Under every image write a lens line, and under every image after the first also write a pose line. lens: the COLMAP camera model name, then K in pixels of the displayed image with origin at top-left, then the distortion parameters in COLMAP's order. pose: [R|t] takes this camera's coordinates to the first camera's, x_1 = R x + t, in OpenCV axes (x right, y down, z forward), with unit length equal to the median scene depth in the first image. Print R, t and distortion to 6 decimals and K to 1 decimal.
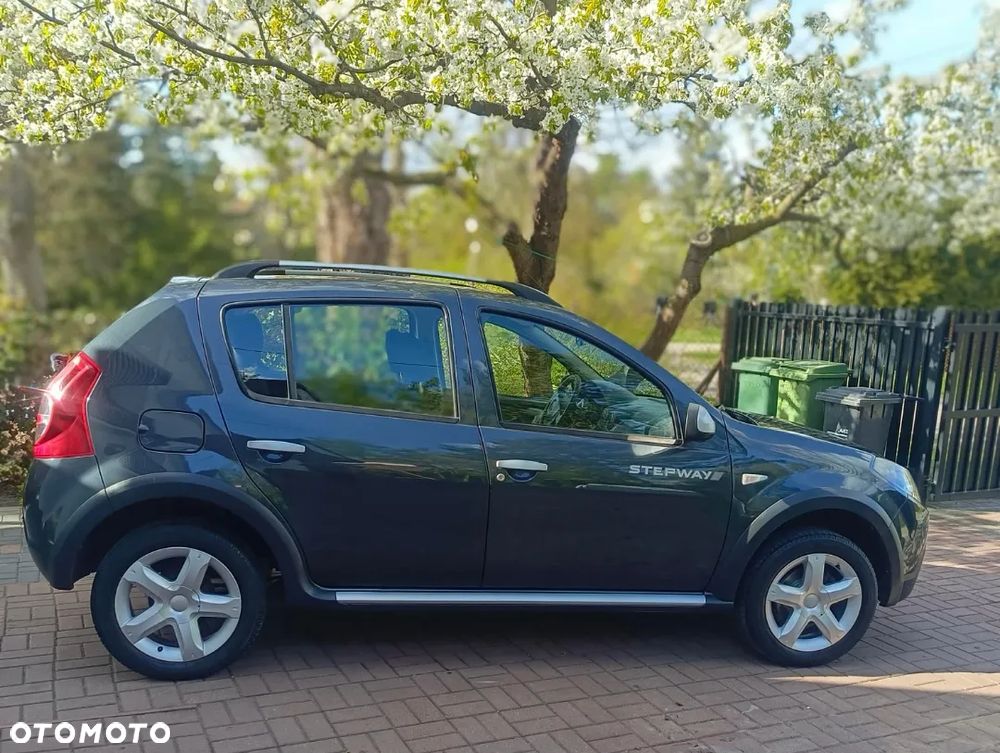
lens RADIAL K [[934.1, 0, 499.4], [0, 934.1, 460.5], [0, 0, 1]] dist [0.065521, -0.001105]
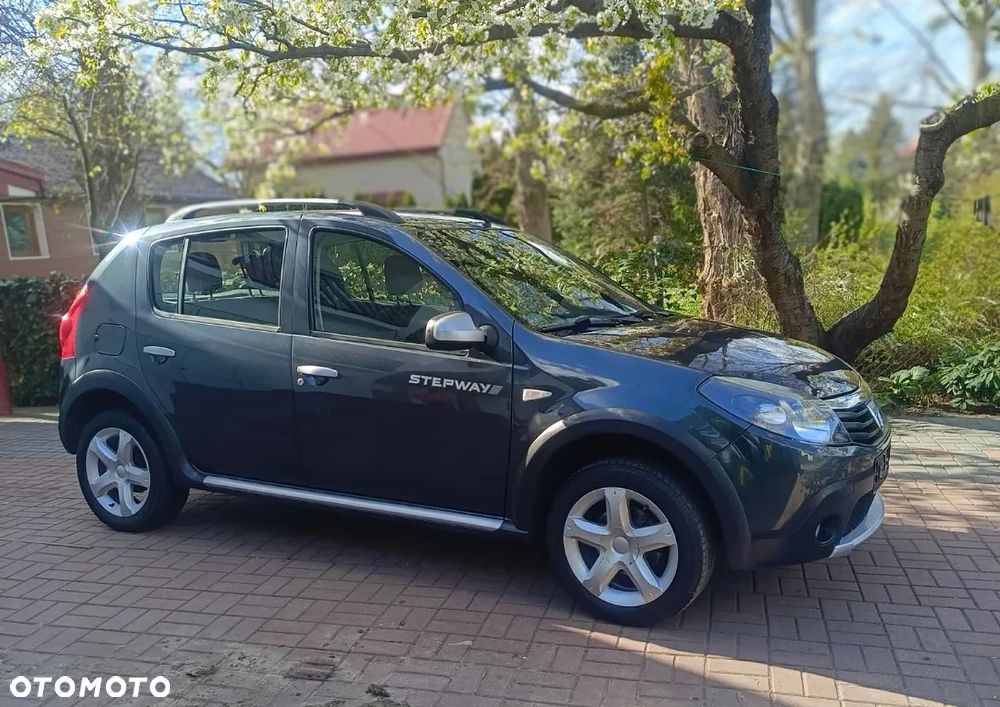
lens RADIAL K [[933.7, 0, 499.6], [0, 933.7, 373.5], [0, 0, 1]] dist [0.045781, -0.009065]
pose [[0.773211, 0.018557, -0.633877, 0.820968], [-0.043392, 0.998777, -0.023689, 0.022483], [0.632662, 0.045822, 0.773071, 0.297930]]
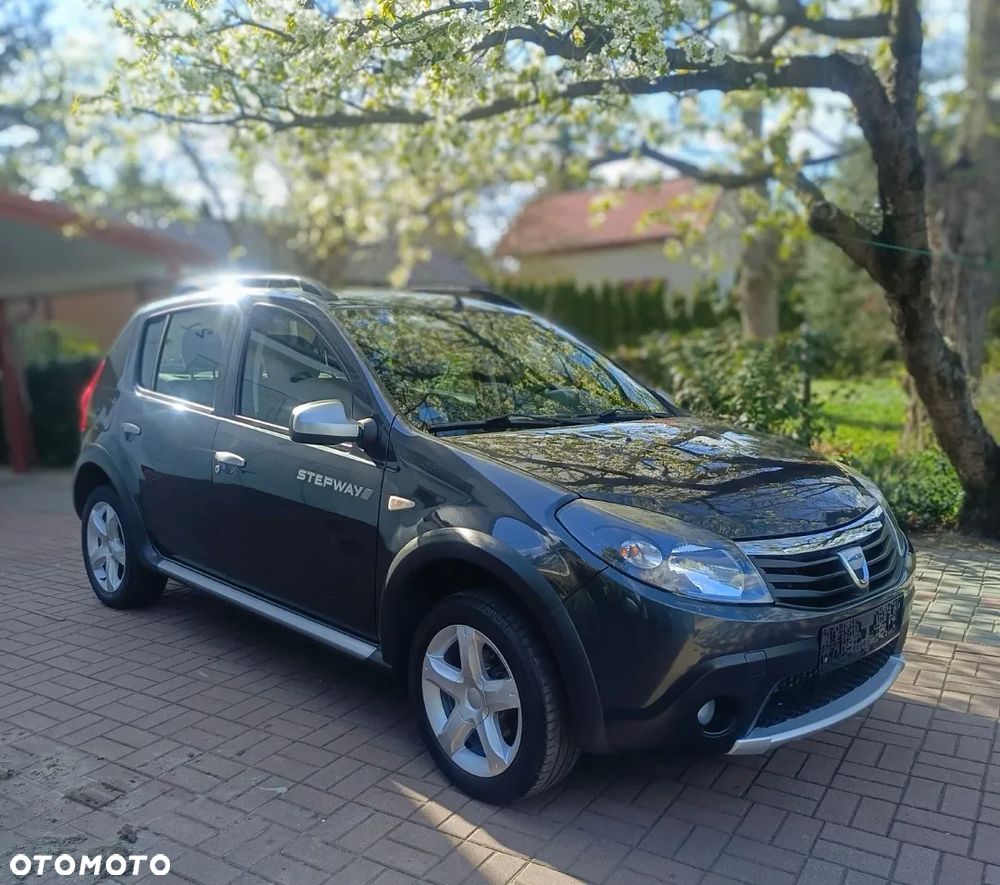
lens RADIAL K [[932.9, 0, 500.0], [0, 932.9, 442.5], [0, 0, 1]] dist [0.053092, -0.079357]
pose [[0.548977, 0.046504, -0.834543, 0.949545], [-0.112168, 0.993518, -0.018423, -0.024268], [0.828277, 0.103722, 0.550635, 0.665240]]
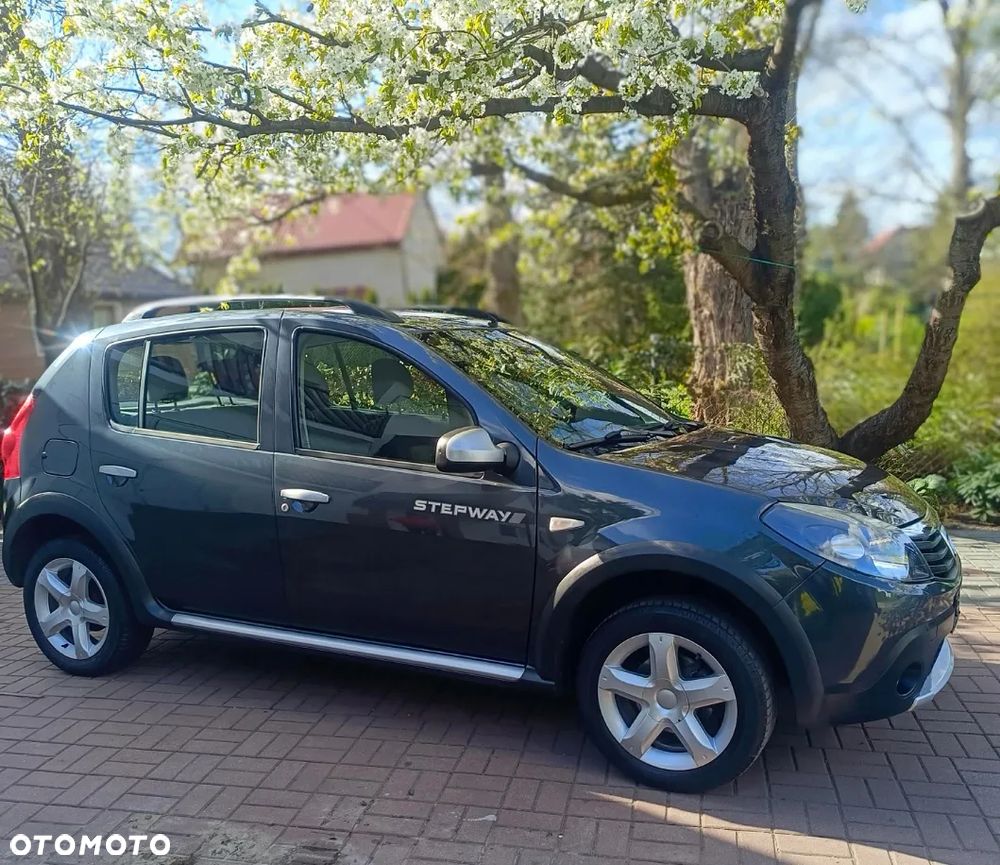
lens RADIAL K [[955.8, 0, 487.9], [0, 955.8, 496.4], [0, 0, 1]] dist [0.026103, 0.005351]
pose [[0.791010, 0.027572, -0.611181, 0.706815], [-0.036493, 0.999332, -0.002149, 0.001092], [0.610713, 0.024004, 0.791488, 0.354734]]
